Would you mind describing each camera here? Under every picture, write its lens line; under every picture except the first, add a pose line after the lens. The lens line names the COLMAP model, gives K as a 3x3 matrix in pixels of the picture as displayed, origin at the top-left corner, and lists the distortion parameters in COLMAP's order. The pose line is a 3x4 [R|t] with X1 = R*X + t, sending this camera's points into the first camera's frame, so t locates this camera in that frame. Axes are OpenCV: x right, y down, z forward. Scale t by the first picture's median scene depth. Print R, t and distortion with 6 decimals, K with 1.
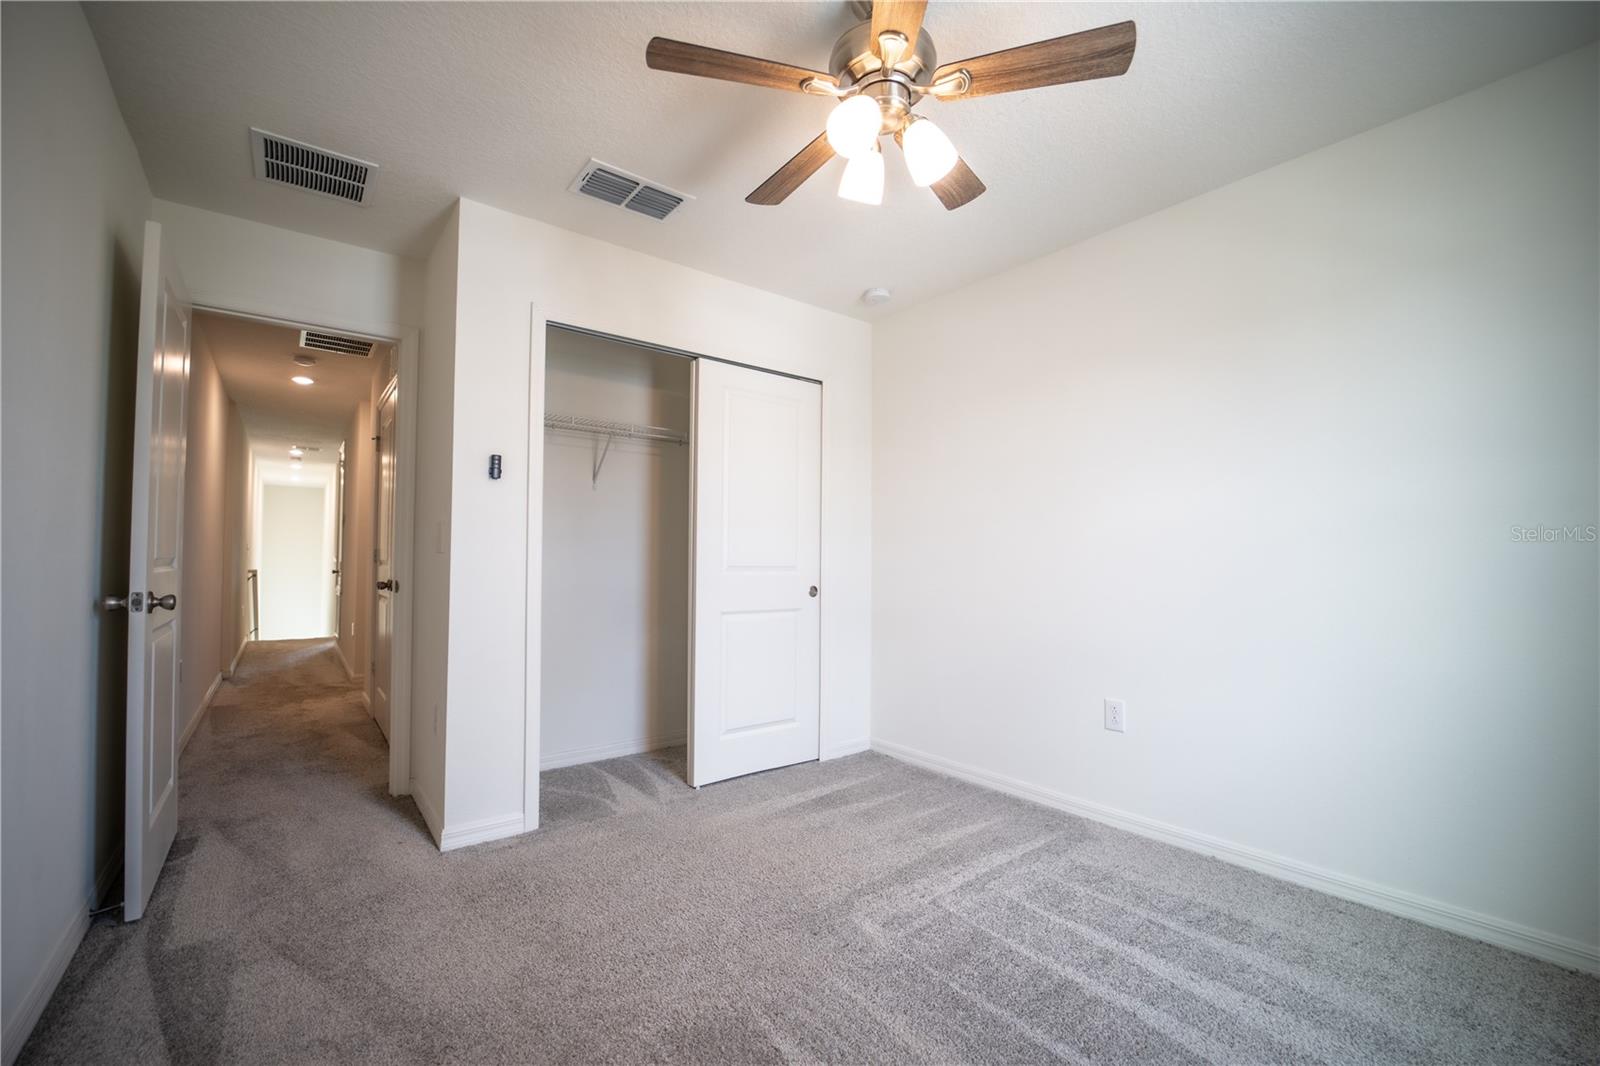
lens RADIAL K [[687.8, 0, 800.0], [0, 687.8, 533.0], [0, 0, 1]] dist [-0.000343, -0.000080]
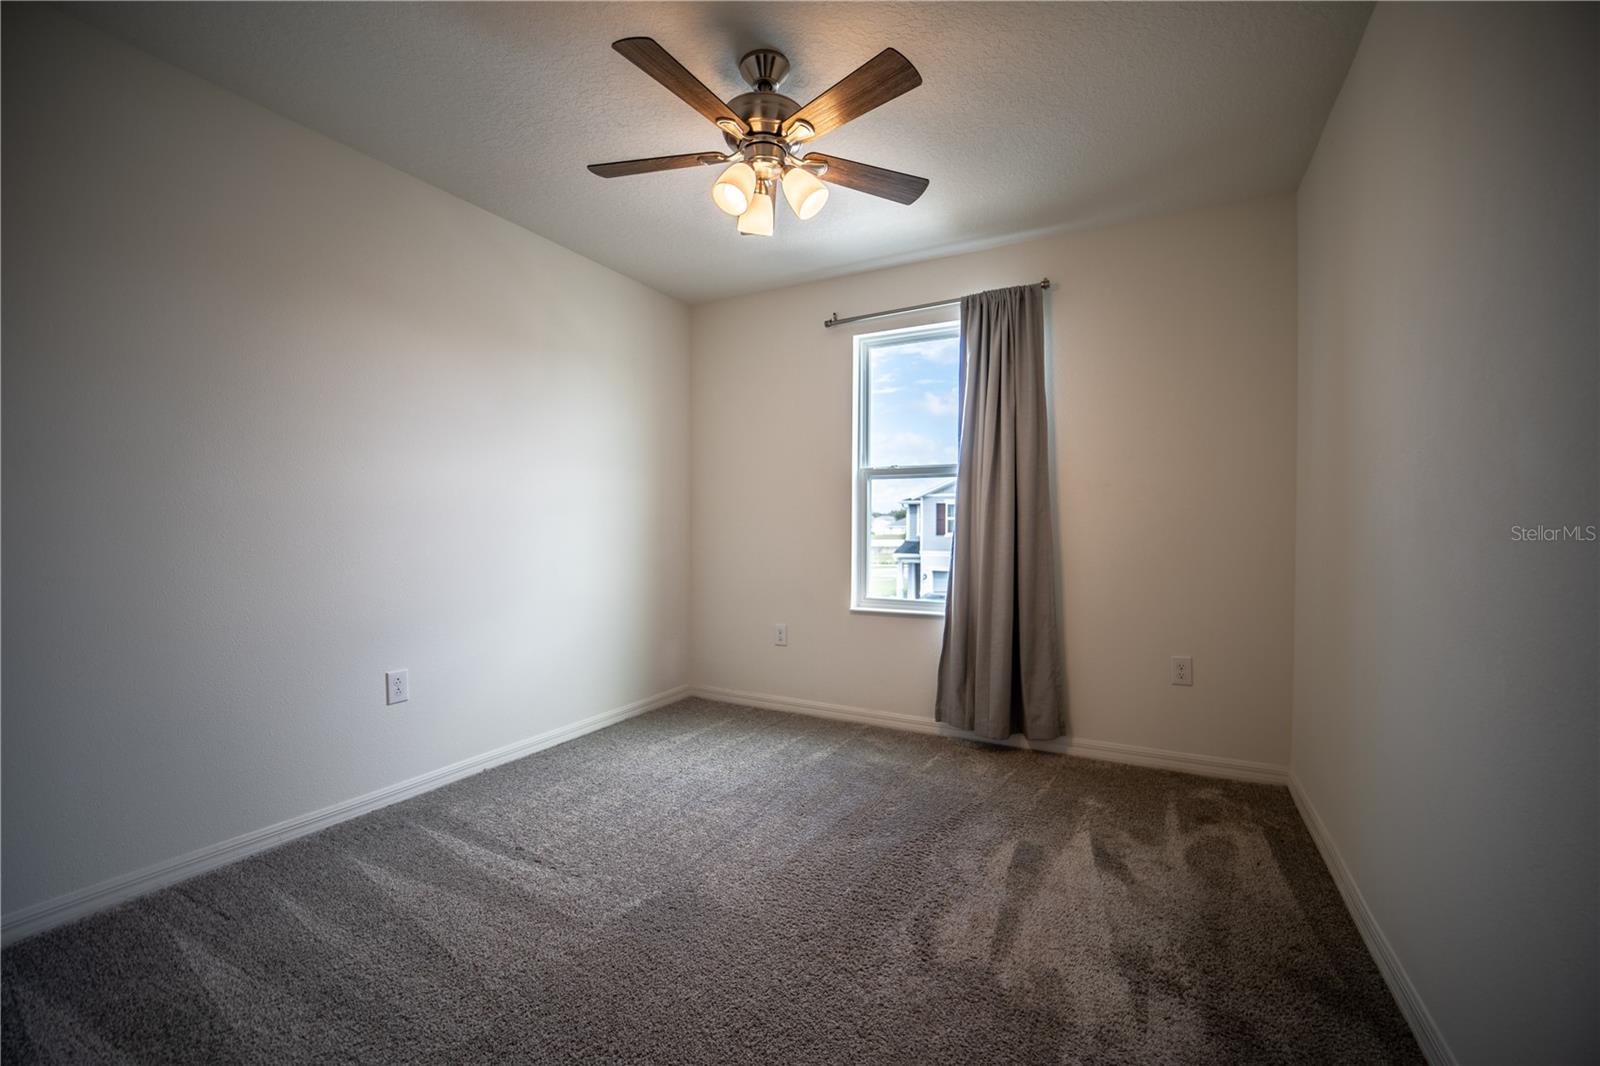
lens RADIAL K [[687.8, 0, 800.0], [0, 687.8, 533.0], [0, 0, 1]] dist [-0.000343, -0.000080]
pose [[-0.412563, -0.008541, 0.910889, -0.694141], [-0.029585, 0.999554, -0.004027, 0.040821], [-0.910448, -0.028611, -0.412632, 0.957778]]
